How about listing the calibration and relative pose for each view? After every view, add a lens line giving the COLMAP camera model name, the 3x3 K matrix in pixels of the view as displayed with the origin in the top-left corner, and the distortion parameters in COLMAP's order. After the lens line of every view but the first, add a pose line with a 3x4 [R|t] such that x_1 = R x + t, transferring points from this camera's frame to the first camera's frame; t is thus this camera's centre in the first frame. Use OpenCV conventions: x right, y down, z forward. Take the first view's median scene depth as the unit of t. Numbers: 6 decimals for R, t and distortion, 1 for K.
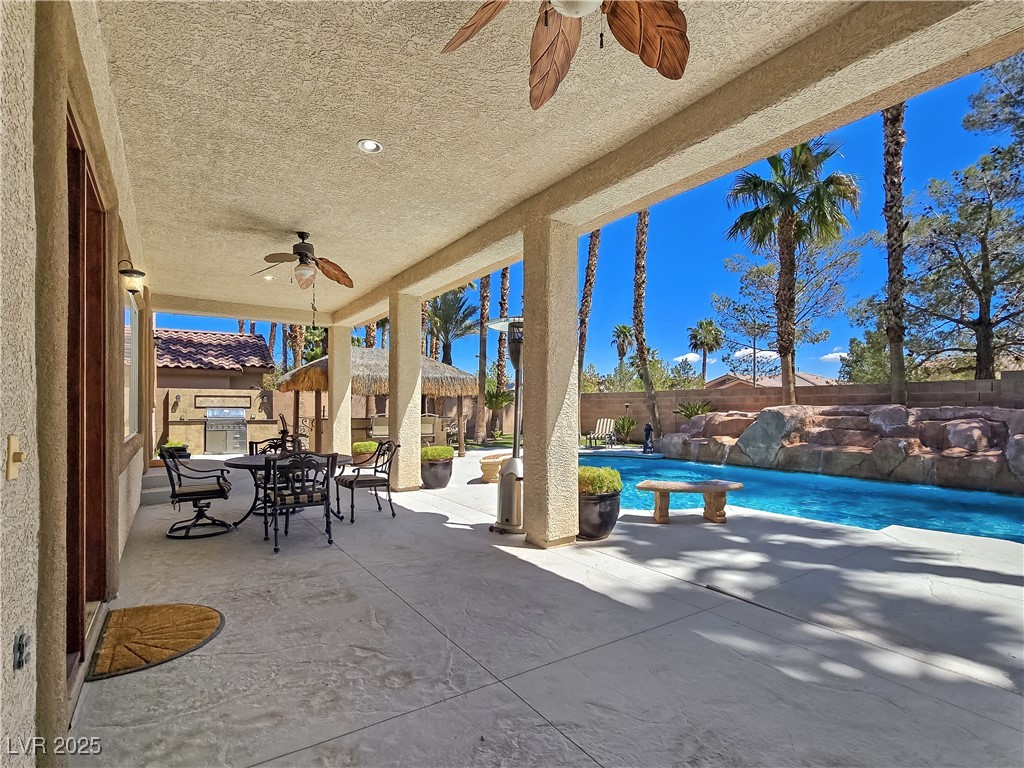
lens RADIAL K [[504.4, 0, 523.3], [0, 504.4, 407.9], [0, 0, 1]] dist [-0.004658, -0.000956]
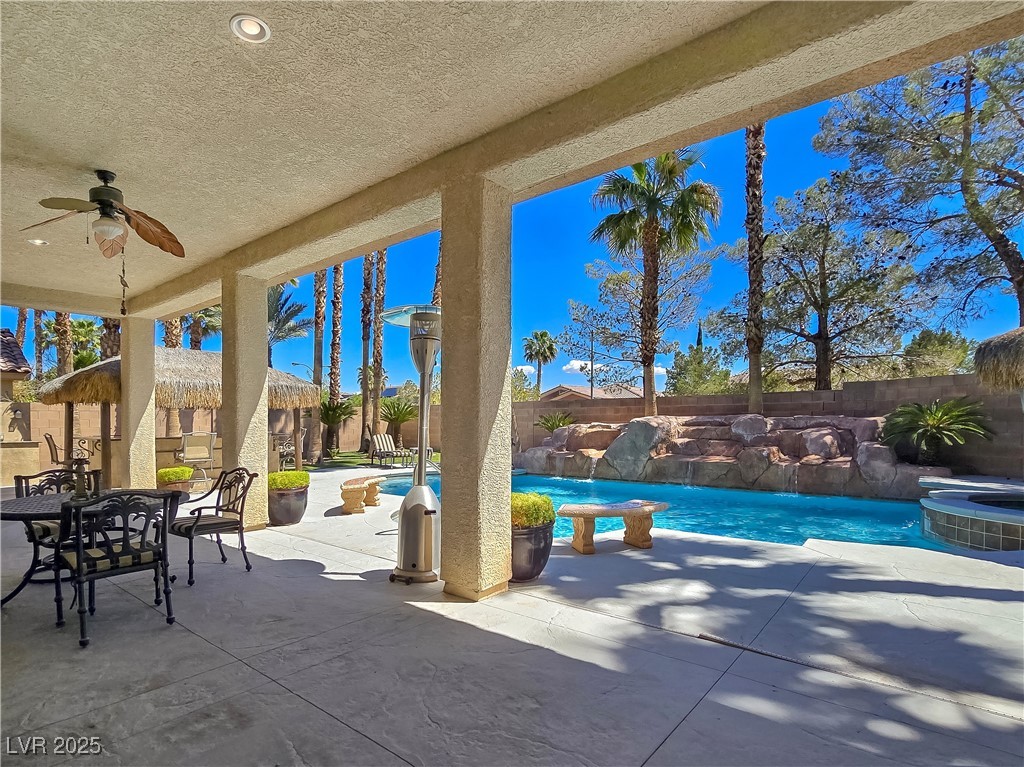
lens RADIAL K [[535.1, 0, 478.4], [0, 535.1, 424.6], [0, 0, 1]] dist [0.000621, -0.001328]
pose [[0.968418, -0.012572, 0.249016, -0.066096], [0.011019, 0.999910, 0.007631, -0.000555], [-0.249089, -0.004646, 0.968469, 0.081857]]
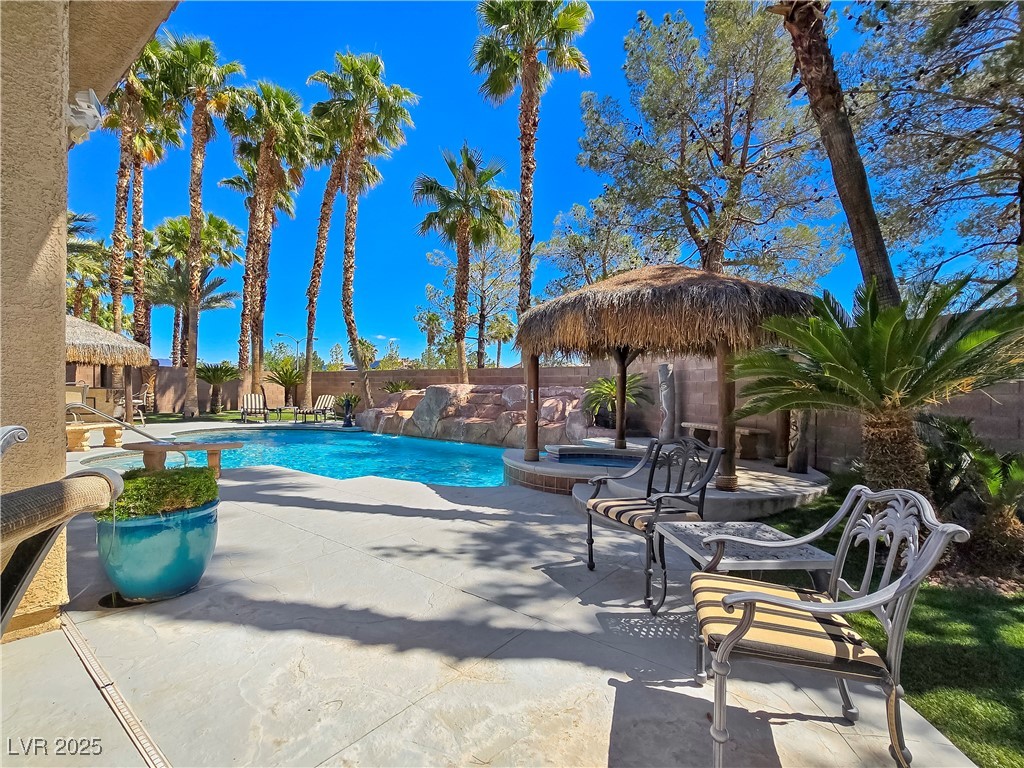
lens RADIAL K [[471.2, 0, 521.1], [0, 471.2, 403.7], [0, 0, 1]] dist [-0.001353, -0.000973]
pose [[0.952171, 0.014600, 0.305217, 0.365034], [-0.021662, 0.999570, 0.019764, 0.015936], [-0.304797, -0.025430, 0.952078, -0.082241]]
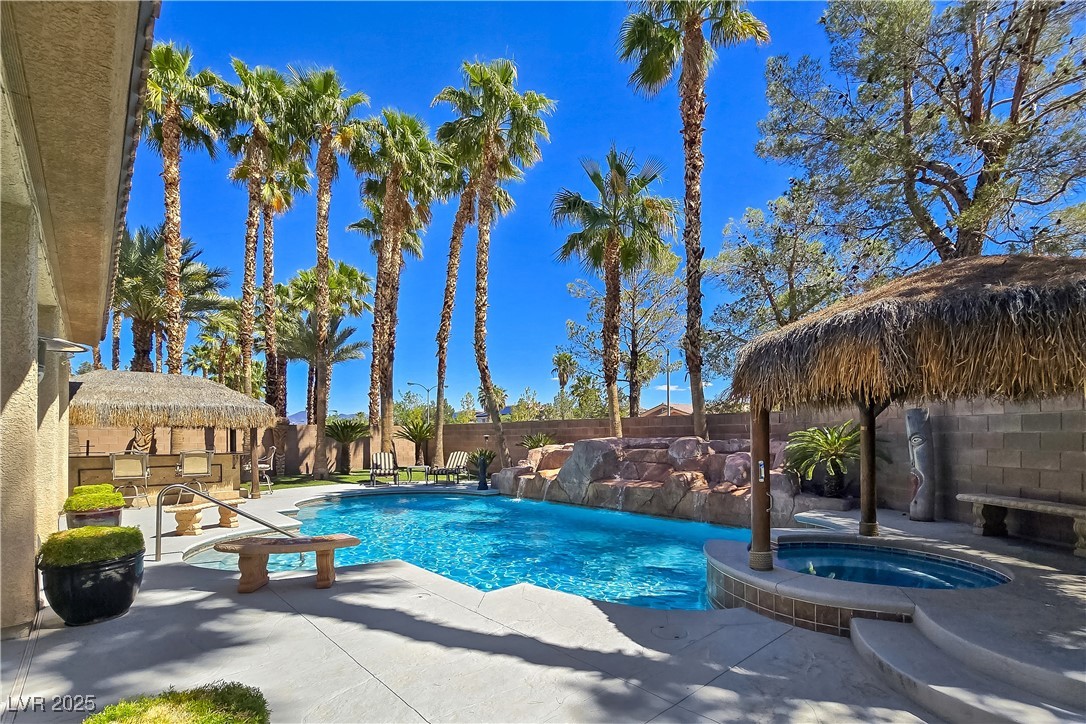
lens RADIAL K [[510.7, 0, 573.8], [0, 510.7, 439.9], [0, 0, 1]] dist [-0.001720, -0.000200]
pose [[0.989965, -0.003137, 0.141276, 0.349941], [0.002512, 0.999986, 0.004600, -0.006190], [-0.141289, -0.004199, 0.989960, 0.057915]]
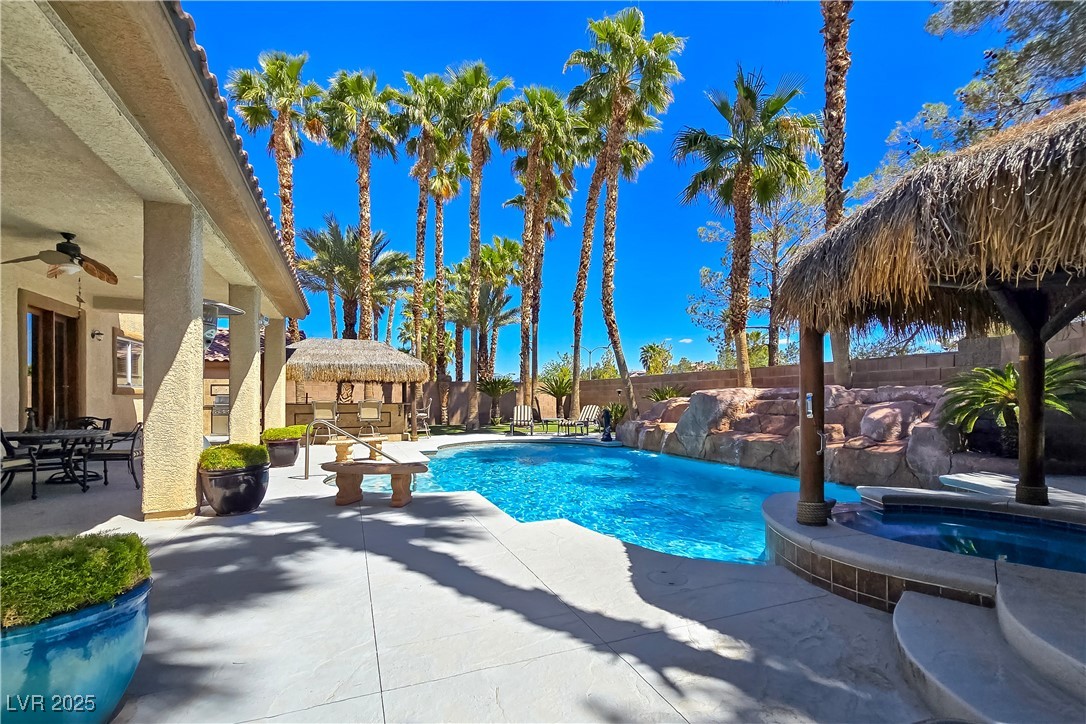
lens RADIAL K [[499.4, 0, 548.2], [0, 499.4, 408.9], [0, 0, 1]] dist [0.009169, -0.000629]
pose [[0.971375, 0.002129, -0.237542, 0.452677], [0.002389, 0.999822, 0.018730, 0.014333], [0.237540, -0.018761, 0.971197, 0.076562]]
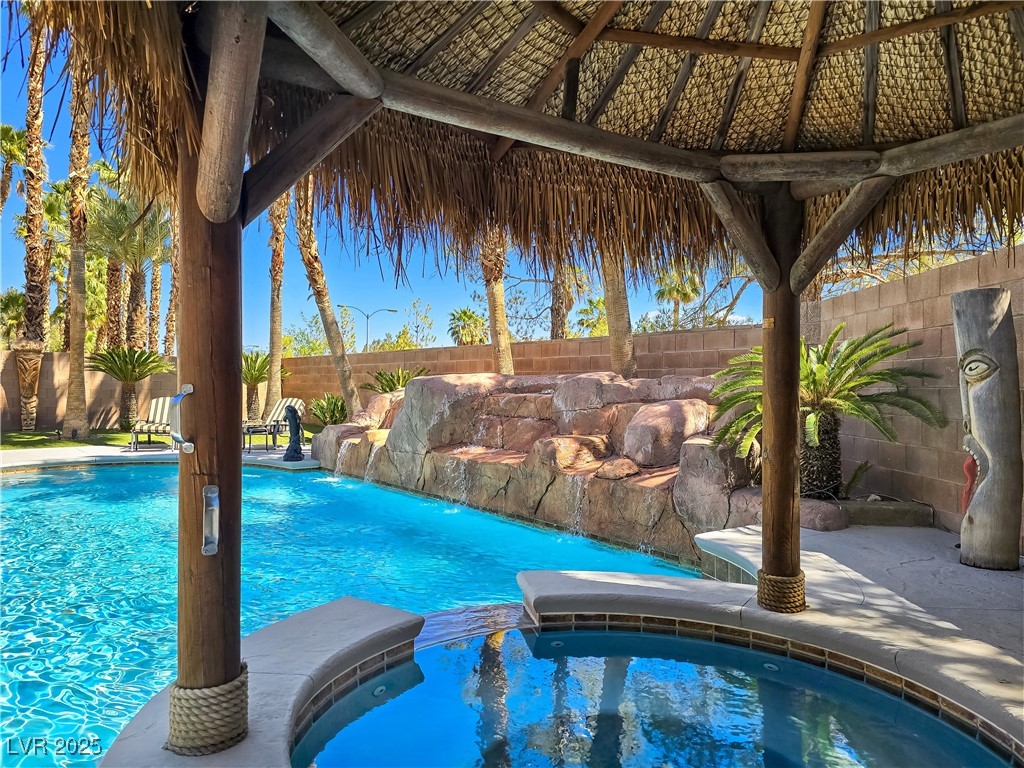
lens RADIAL K [[719.3, 0, 526.7], [0, 719.3, 394.9], [0, 0, 1]] dist [0.068591, -0.065304]
pose [[0.999686, 0.013449, 0.021142, 0.606664], [-0.013619, 0.999876, 0.007947, 0.010690], [-0.021032, -0.008233, 0.999745, 0.246023]]
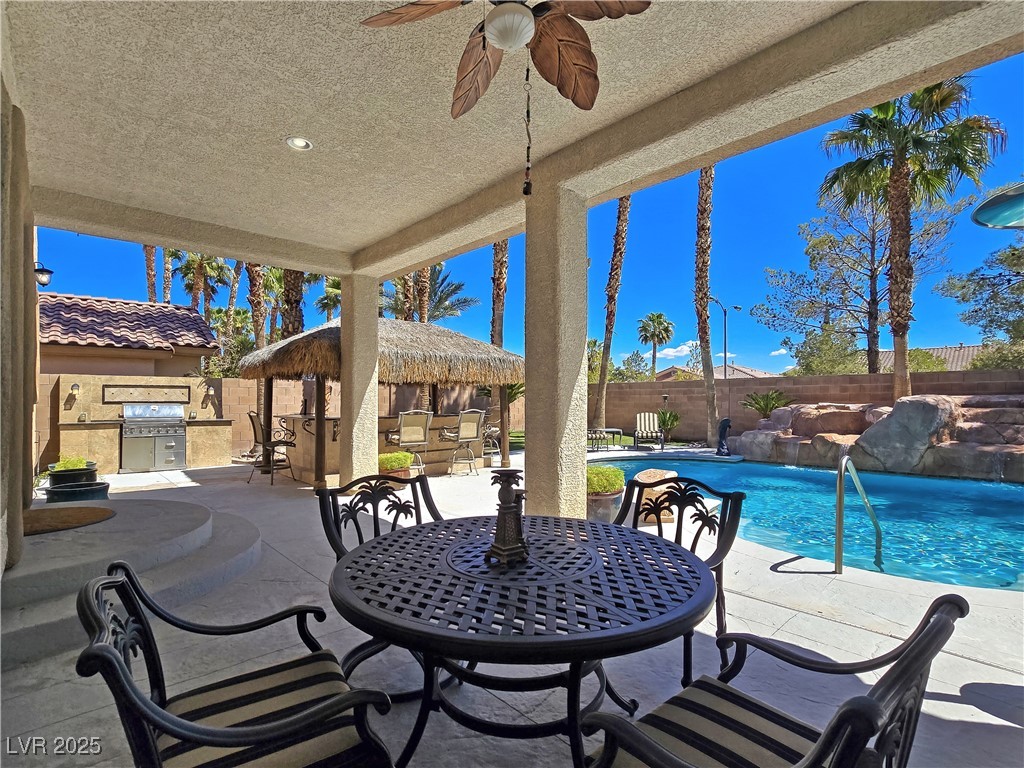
lens RADIAL K [[487.1, 0, 514.7], [0, 487.1, 395.3], [0, 0, 1]] dist [-0.000385, -0.001289]
pose [[0.988850, -0.004348, 0.148853, -0.253141], [0.006122, 0.999916, -0.011467, -0.000032], [-0.148790, 0.012250, 0.988793, 0.340469]]
